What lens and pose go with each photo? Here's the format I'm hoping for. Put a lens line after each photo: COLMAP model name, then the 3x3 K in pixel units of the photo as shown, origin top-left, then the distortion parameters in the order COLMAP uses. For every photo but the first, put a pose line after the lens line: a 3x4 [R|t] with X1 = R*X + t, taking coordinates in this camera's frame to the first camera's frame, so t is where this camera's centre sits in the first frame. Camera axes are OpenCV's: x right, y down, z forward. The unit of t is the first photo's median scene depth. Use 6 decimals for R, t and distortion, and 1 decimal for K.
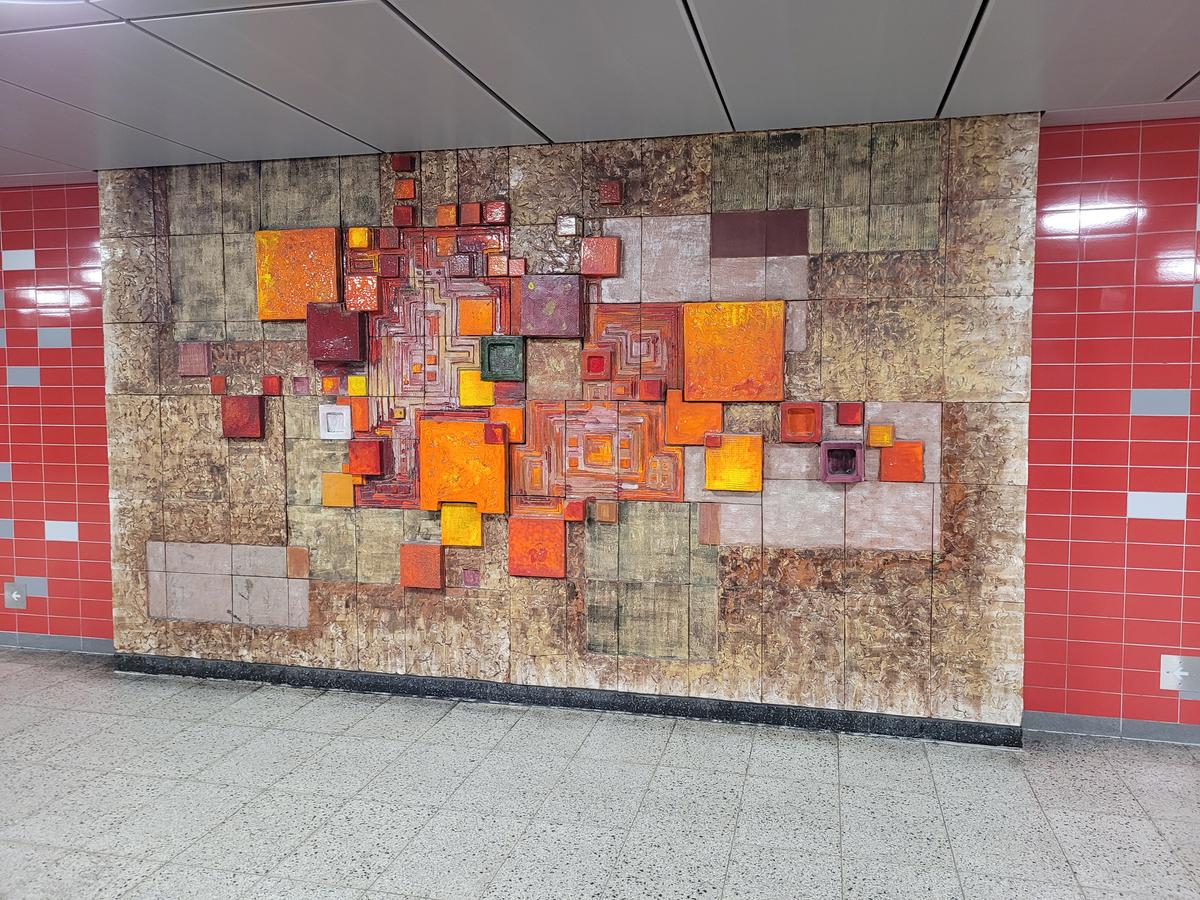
lens RADIAL K [[989.1, 0, 600.0], [0, 989.1, 450.0], [0, 0, 1]] dist [0.034153, 0.000544]
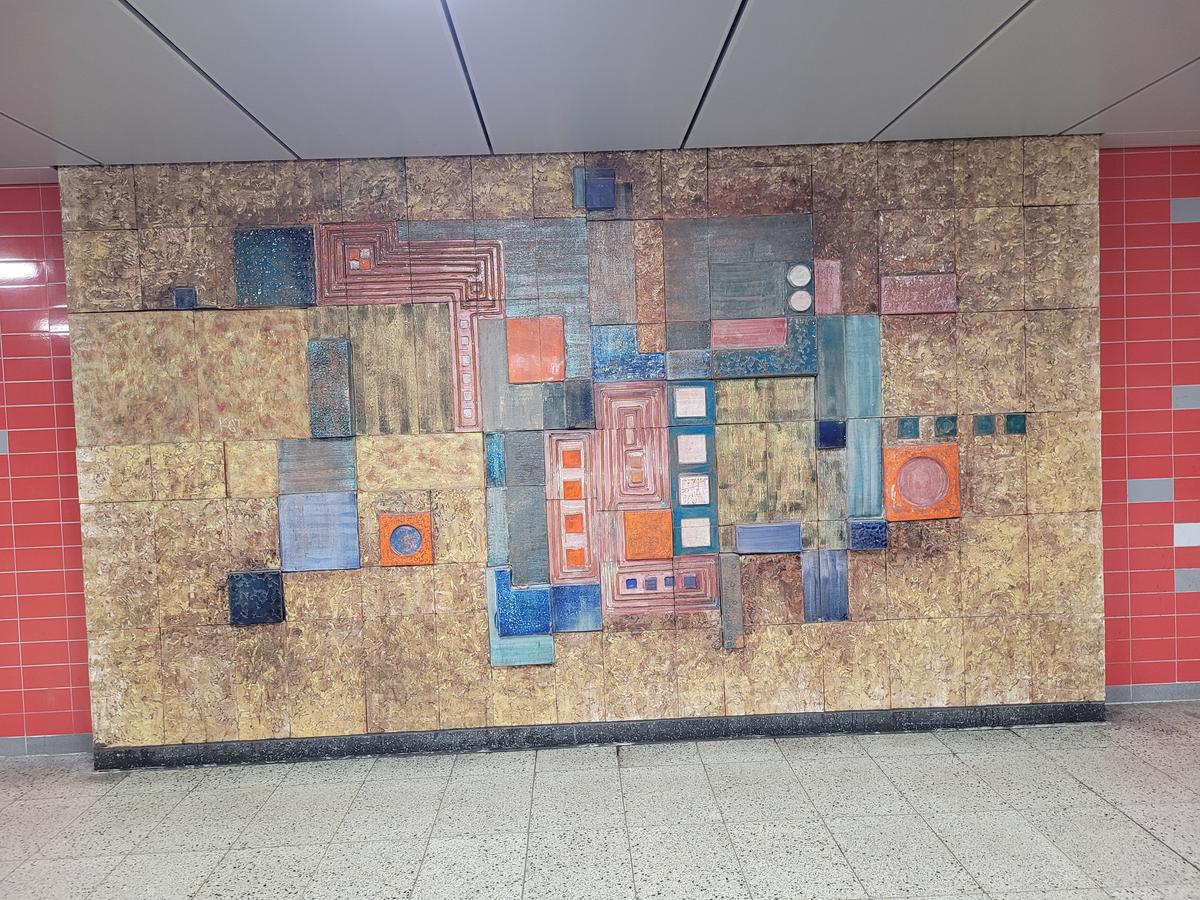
lens RADIAL K [[989.1, 0, 600.0], [0, 989.1, 450.0], [0, 0, 1]] dist [0.034153, 0.000544]
pose [[0.960485, -0.050166, 0.273772, -0.342925], [0.056911, 0.998239, -0.016744, -0.005992], [-0.272450, 0.031663, 0.961649, 0.093292]]
